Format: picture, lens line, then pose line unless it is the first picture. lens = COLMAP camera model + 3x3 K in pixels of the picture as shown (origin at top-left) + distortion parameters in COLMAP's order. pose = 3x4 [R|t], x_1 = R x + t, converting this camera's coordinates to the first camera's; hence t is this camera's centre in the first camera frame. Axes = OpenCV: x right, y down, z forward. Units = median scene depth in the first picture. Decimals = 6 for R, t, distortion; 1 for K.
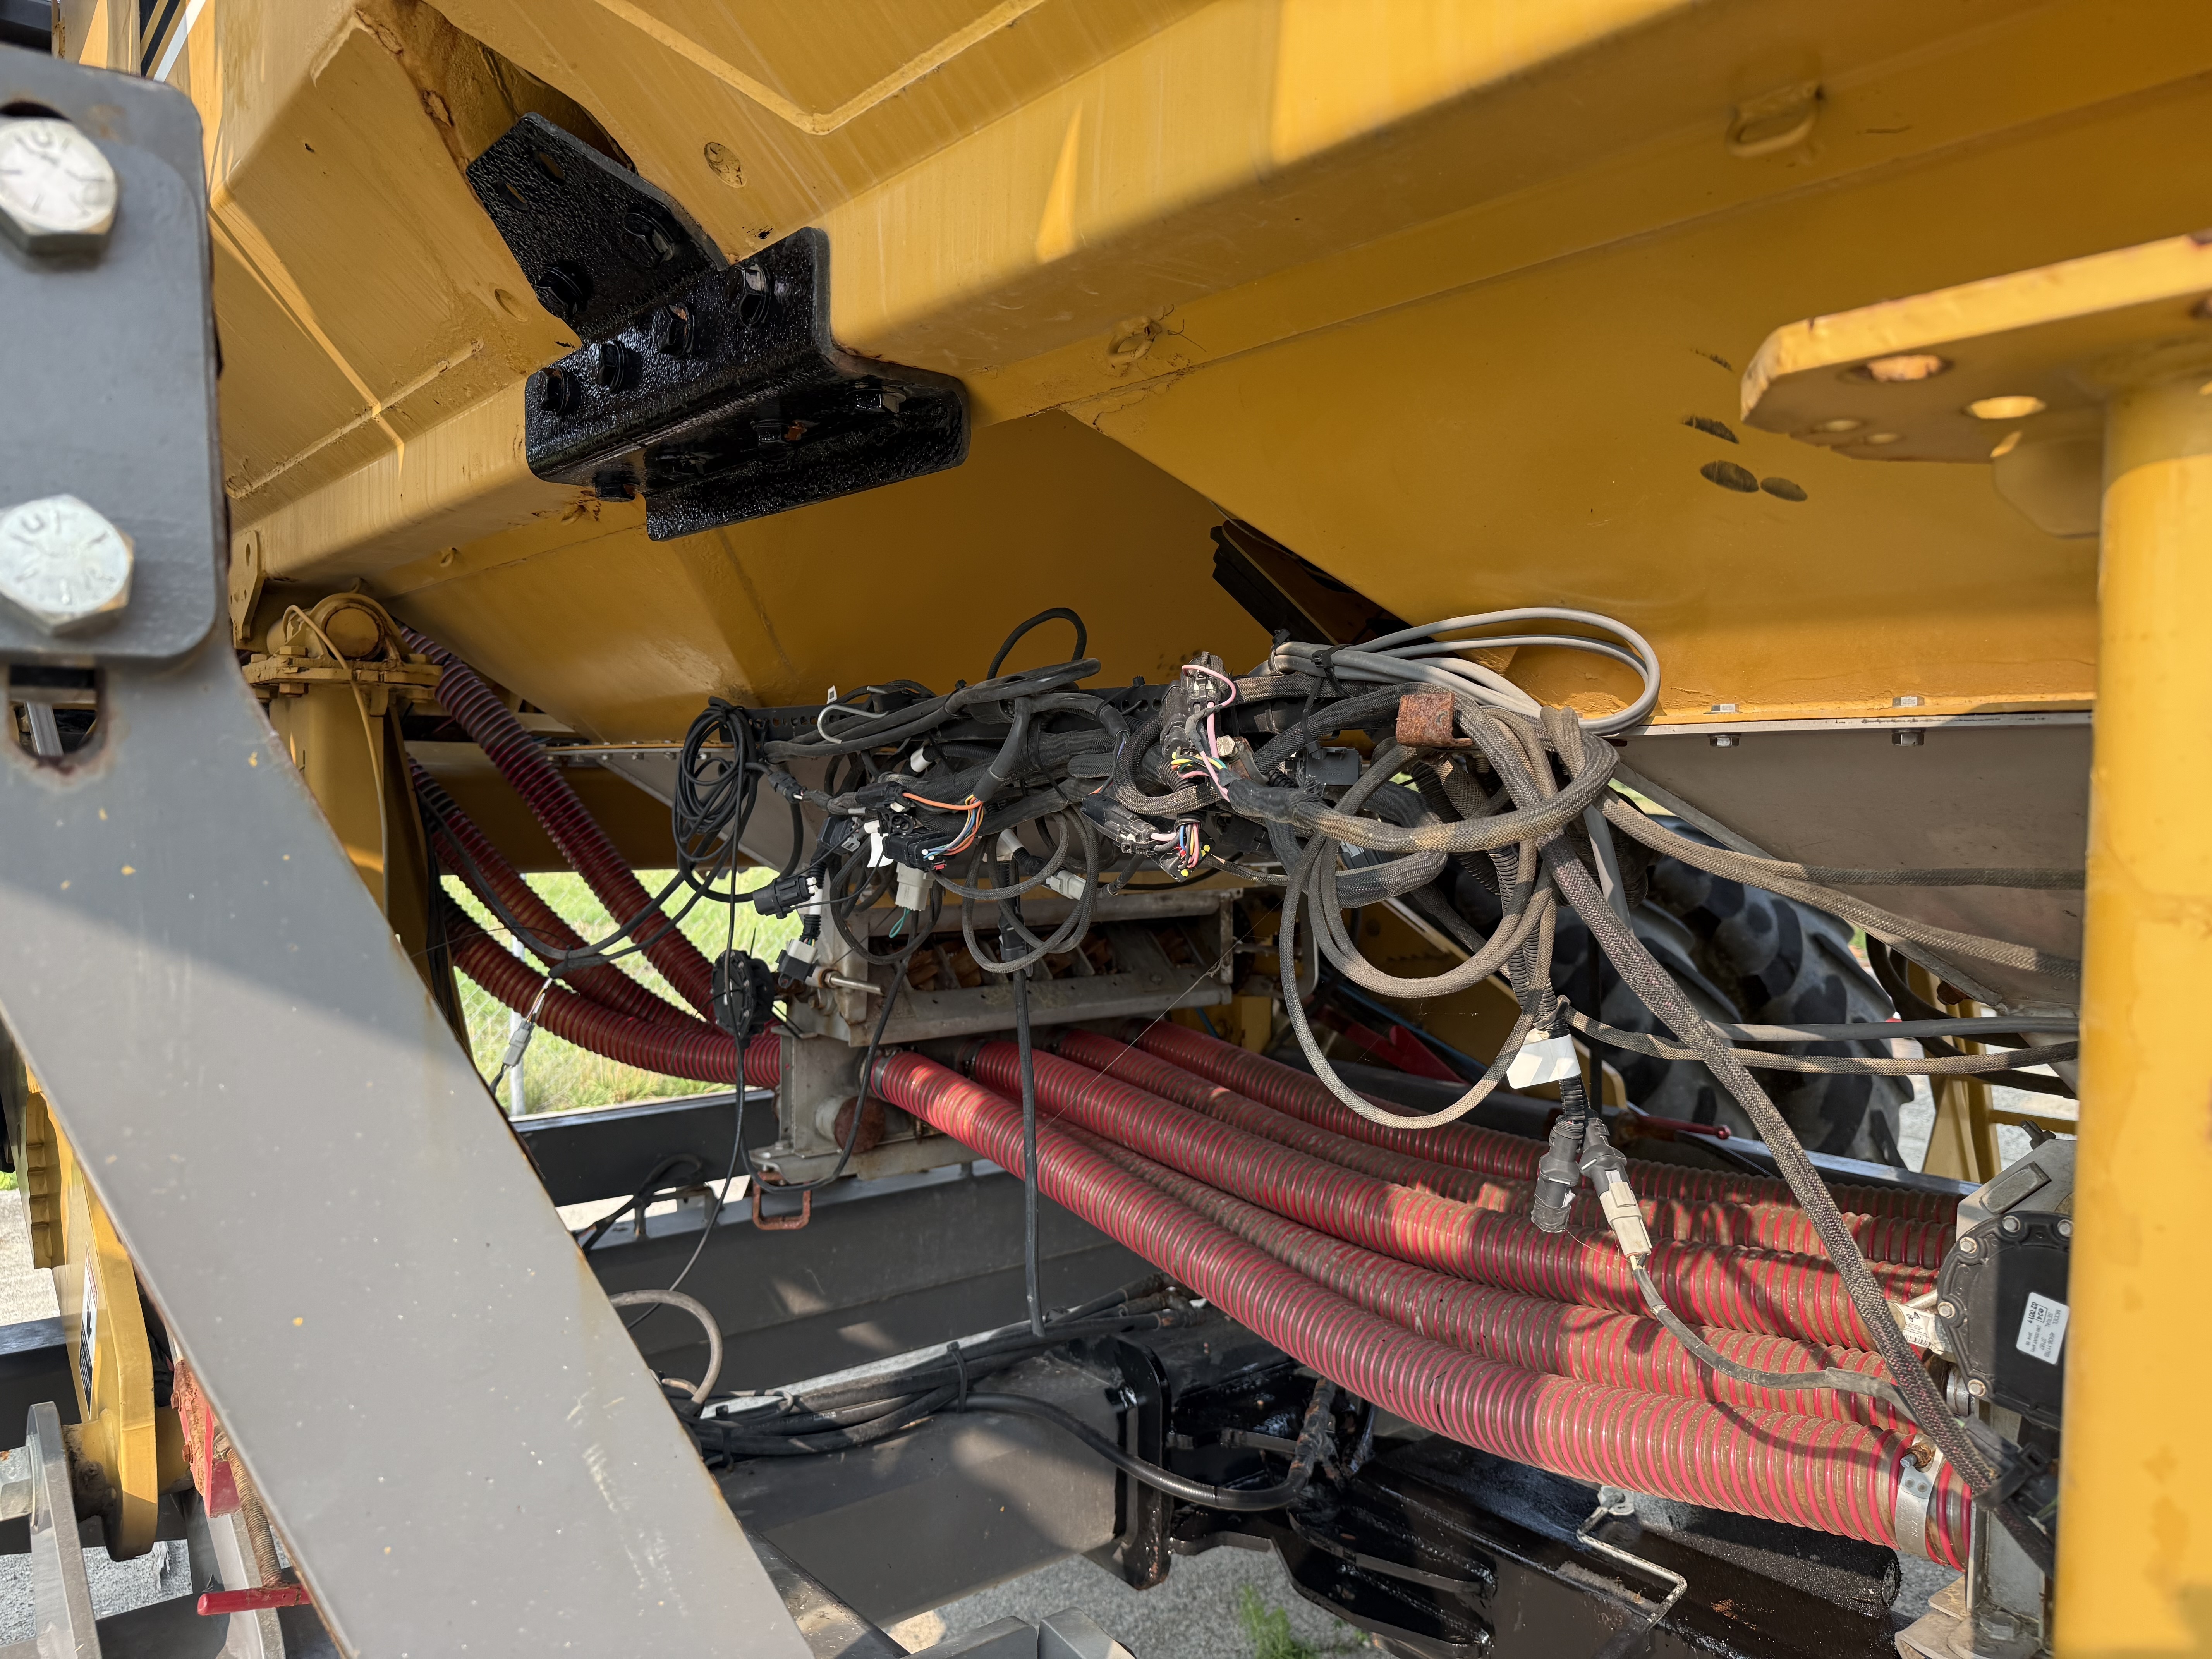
lens RADIAL K [[1526.7, 0, 1093.8], [0, 1526.7, 854.9], [0, 0, 1]] dist [0.086311, -0.112864]
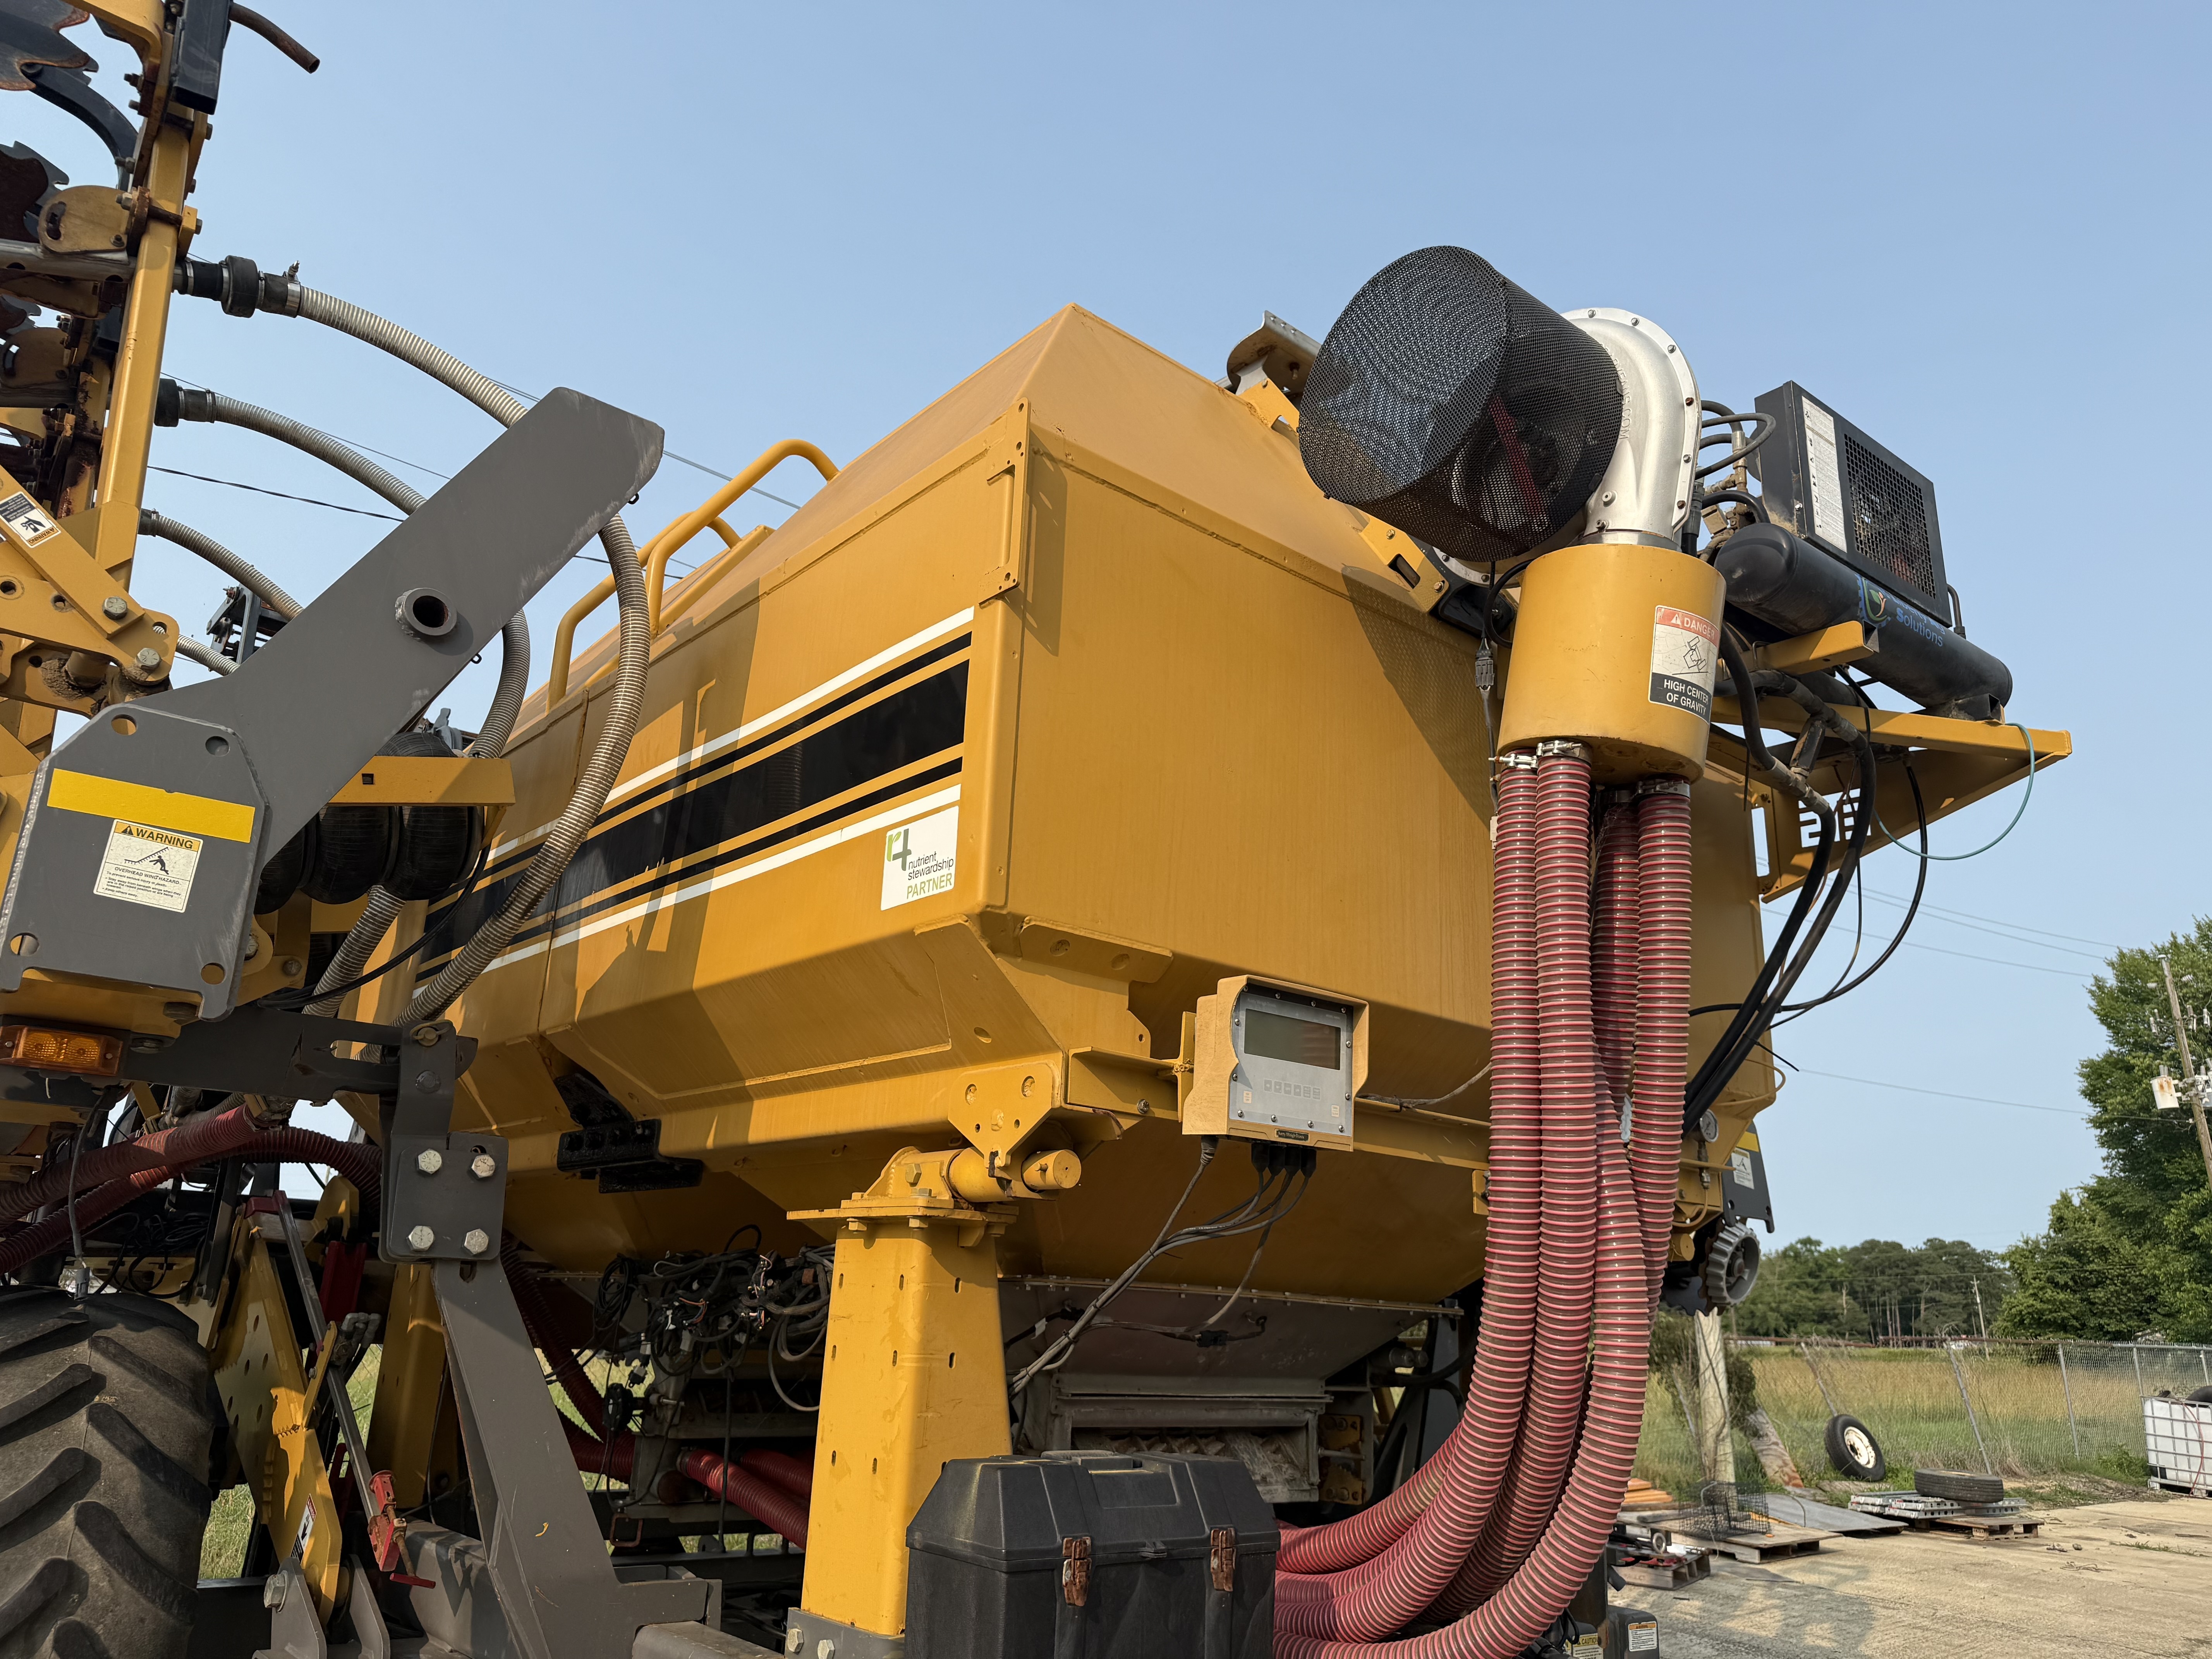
lens RADIAL K [[1526.7, 0, 1093.8], [0, 1526.7, 854.9], [0, 0, 1]] dist [0.086311, -0.112864]
pose [[0.999106, 0.041509, 0.008002, 0.520315], [-0.036483, 0.942278, -0.332837, 0.096015], [-0.021356, 0.332248, 0.942950, -1.718762]]
